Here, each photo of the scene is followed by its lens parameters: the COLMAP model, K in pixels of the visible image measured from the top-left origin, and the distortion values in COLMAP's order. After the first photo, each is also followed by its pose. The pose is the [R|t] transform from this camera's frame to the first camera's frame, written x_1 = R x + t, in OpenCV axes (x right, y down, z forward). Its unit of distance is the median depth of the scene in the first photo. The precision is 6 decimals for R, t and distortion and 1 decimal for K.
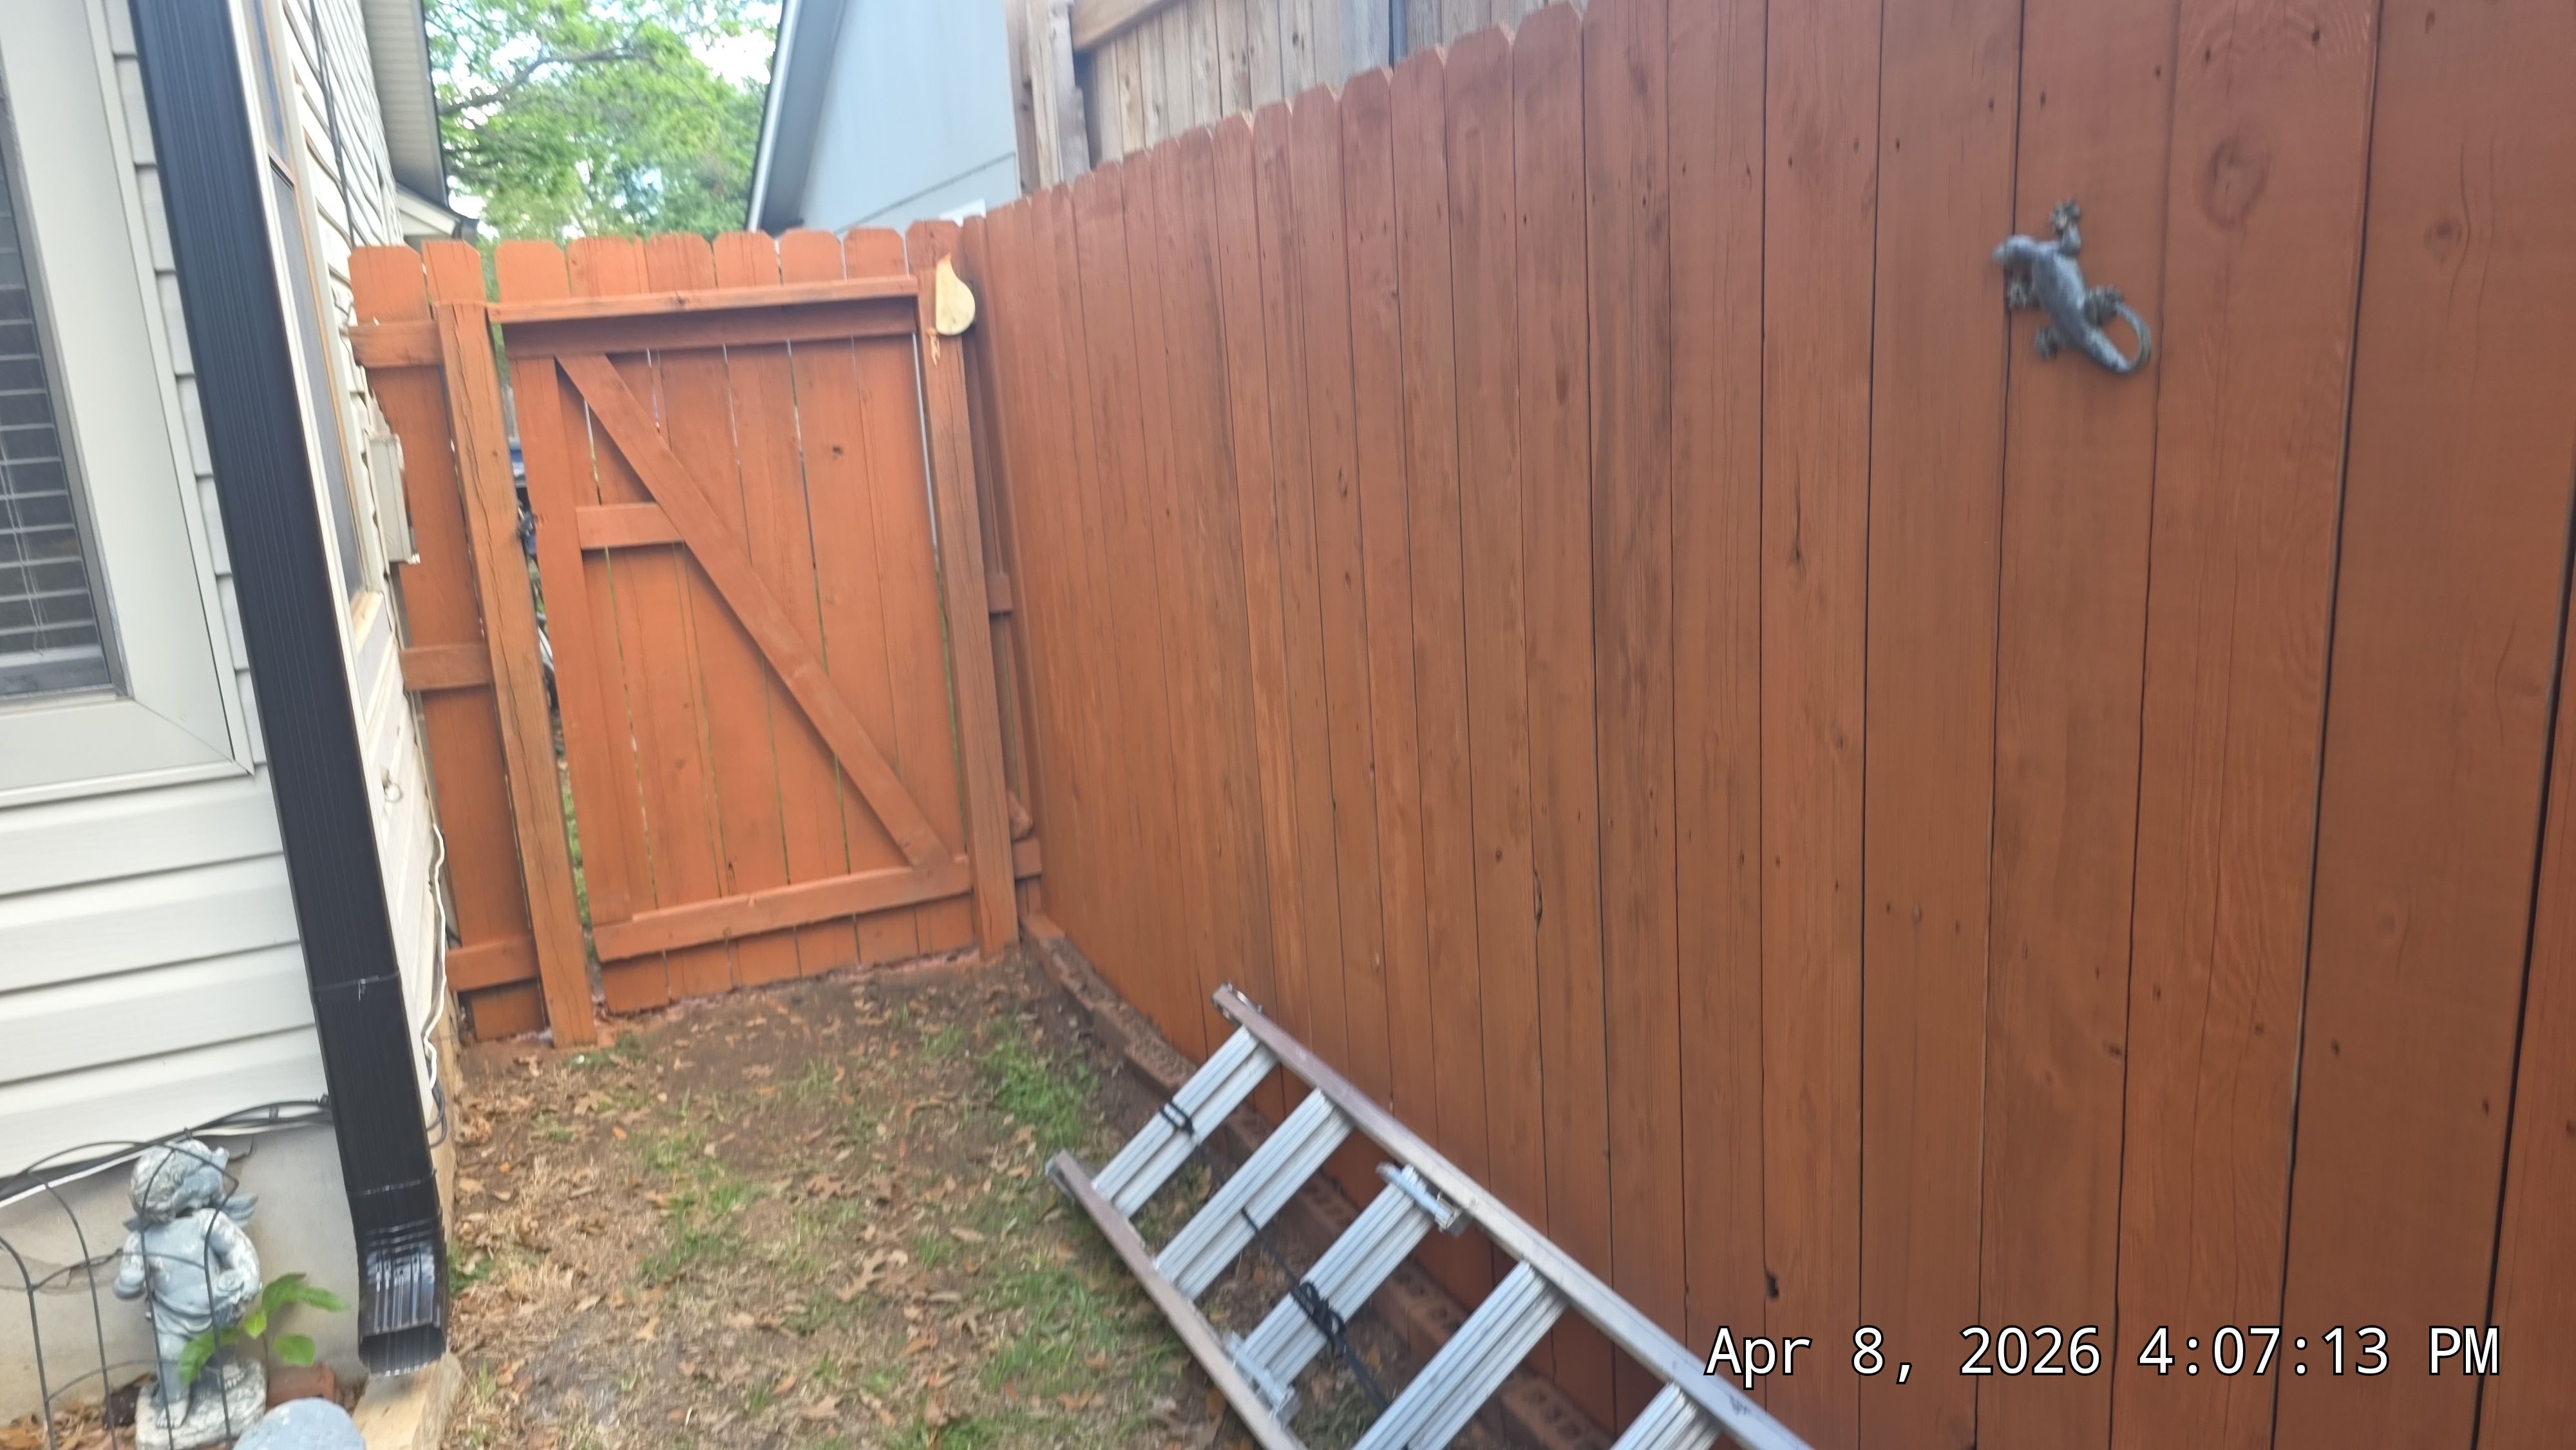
lens RADIAL K [[1671.1, 0, 1283.9], [0, 1671.1, 666.5], [0, 0, 1]] dist [0.034706, -0.025363]
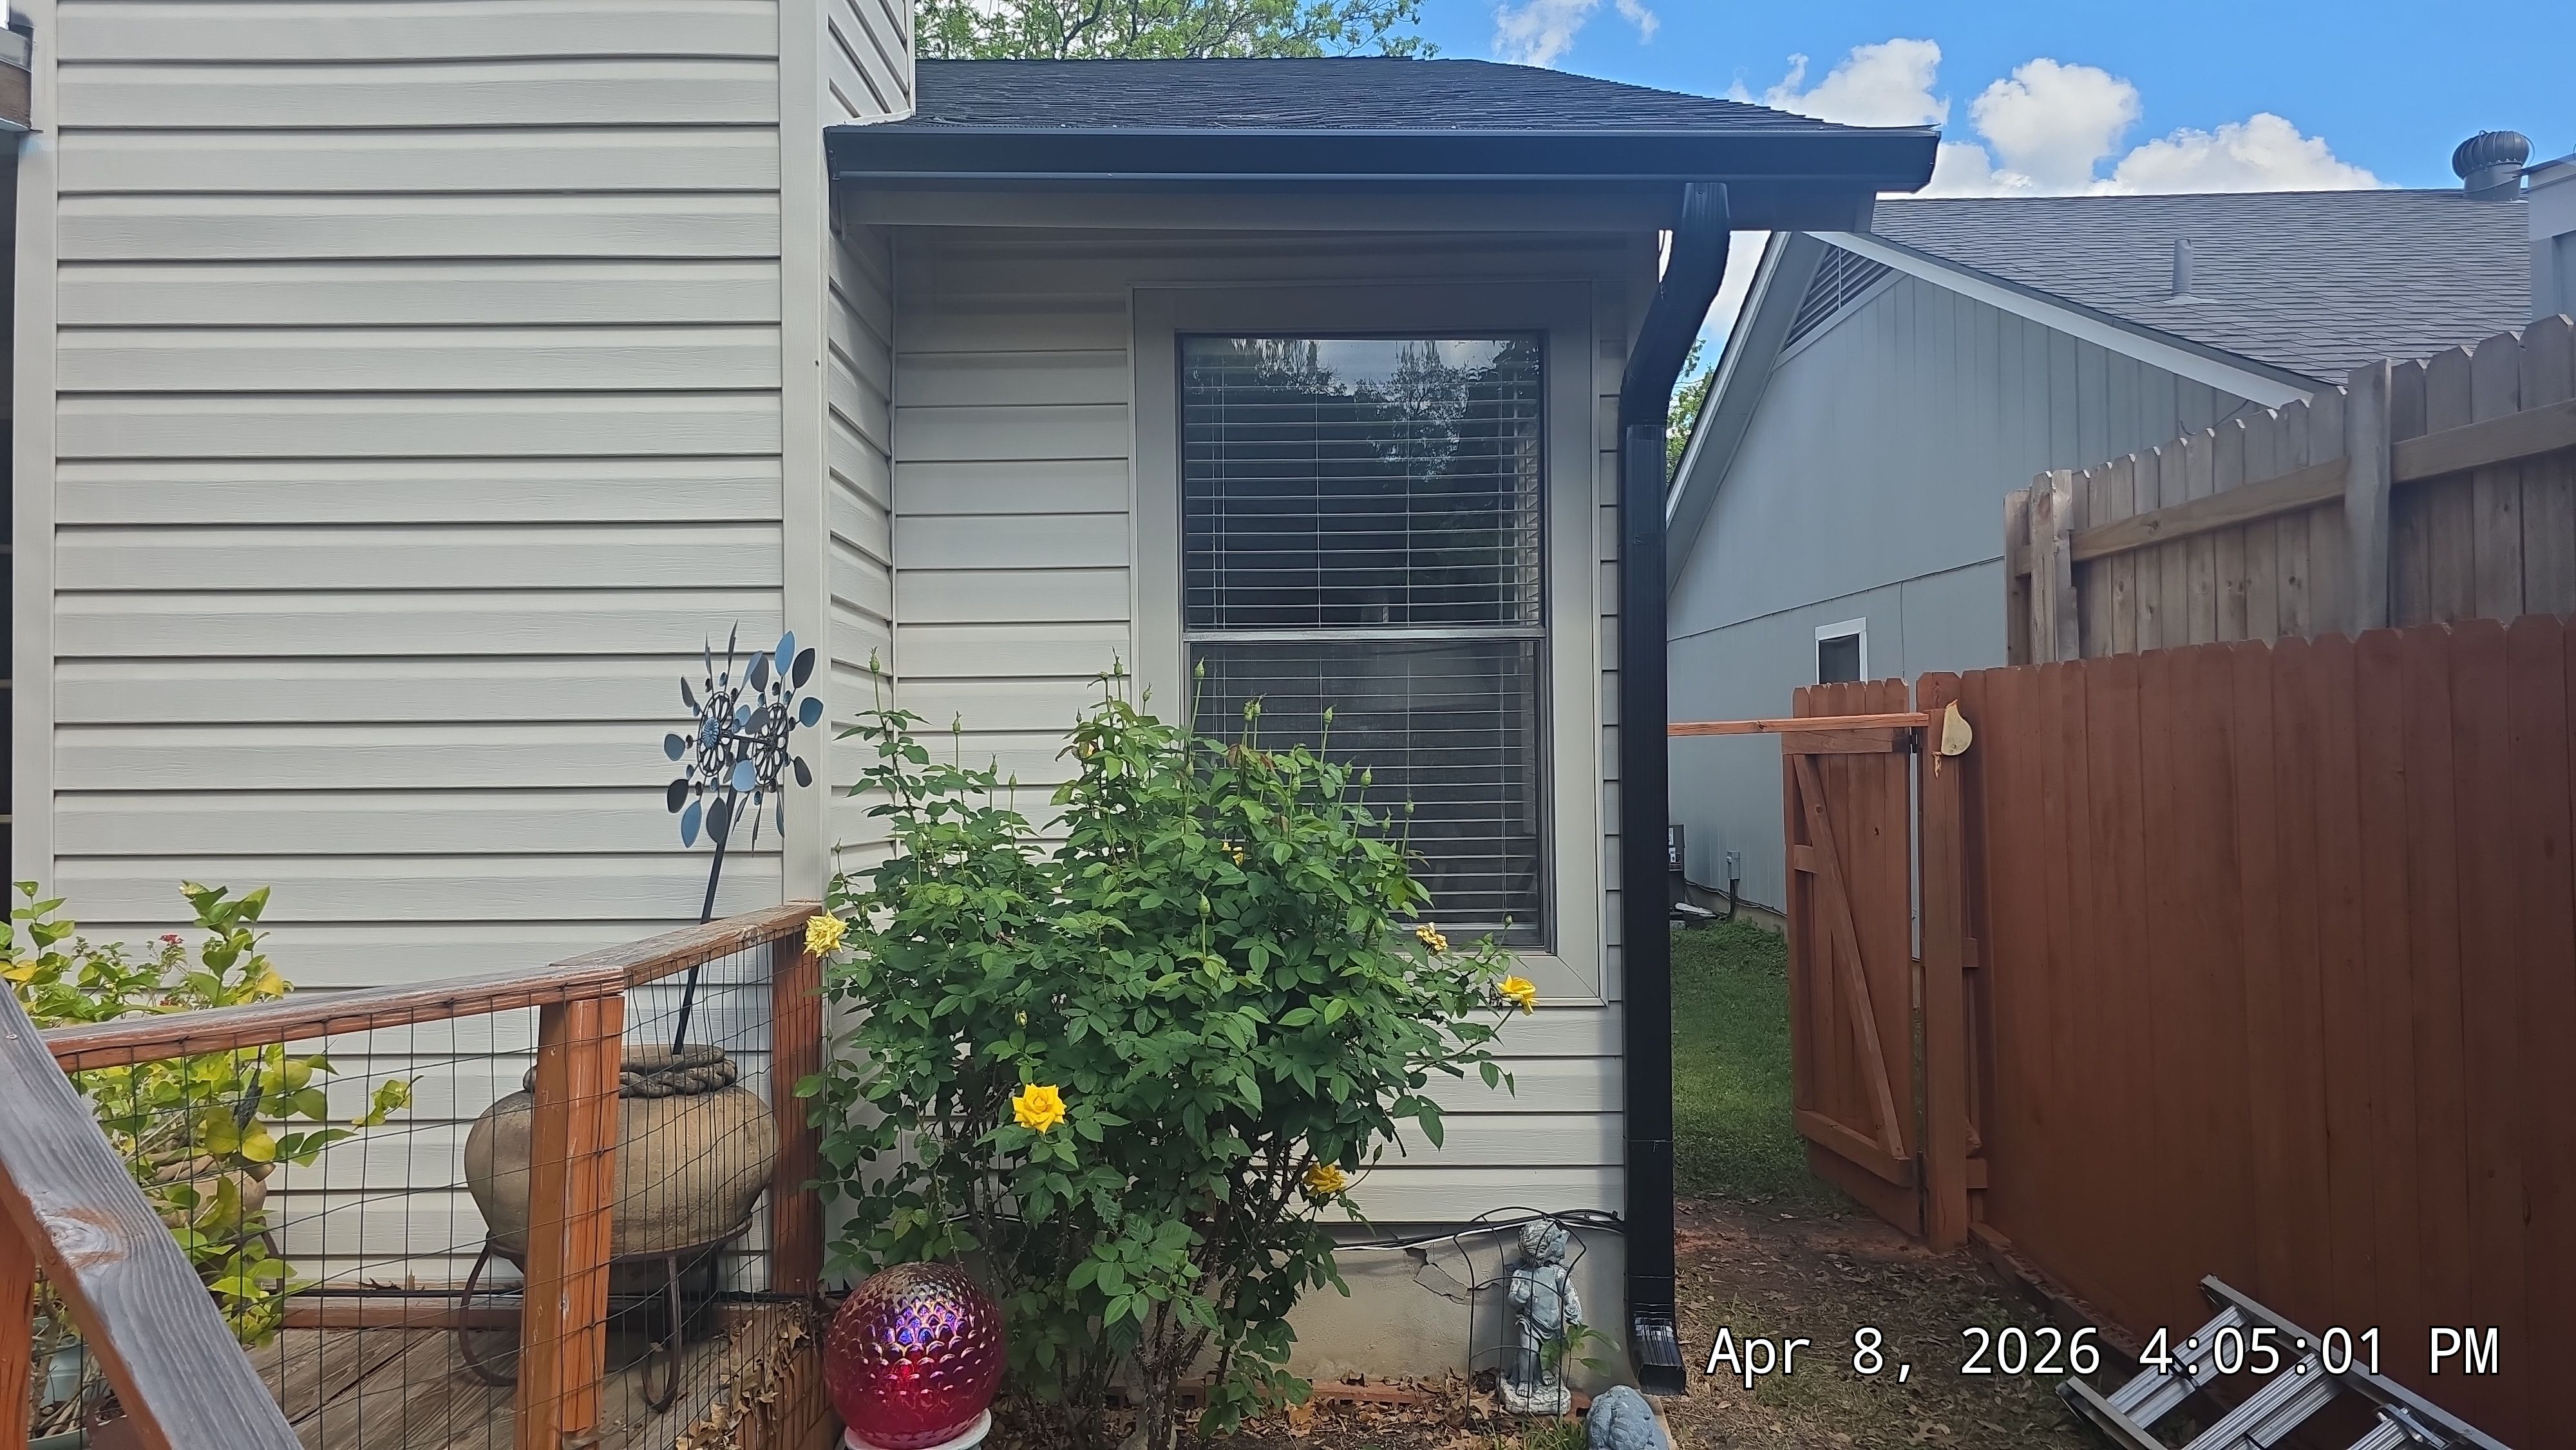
lens RADIAL K [[1671.1, 0, 1283.9], [0, 1671.1, 666.5], [0, 0, 1]] dist [0.034706, -0.025363]
pose [[0.905224, 0.031743, -0.423747, -0.149071], [-0.121786, 0.974754, -0.187144, 0.065884], [0.407108, 0.221014, 0.886237, -0.565811]]
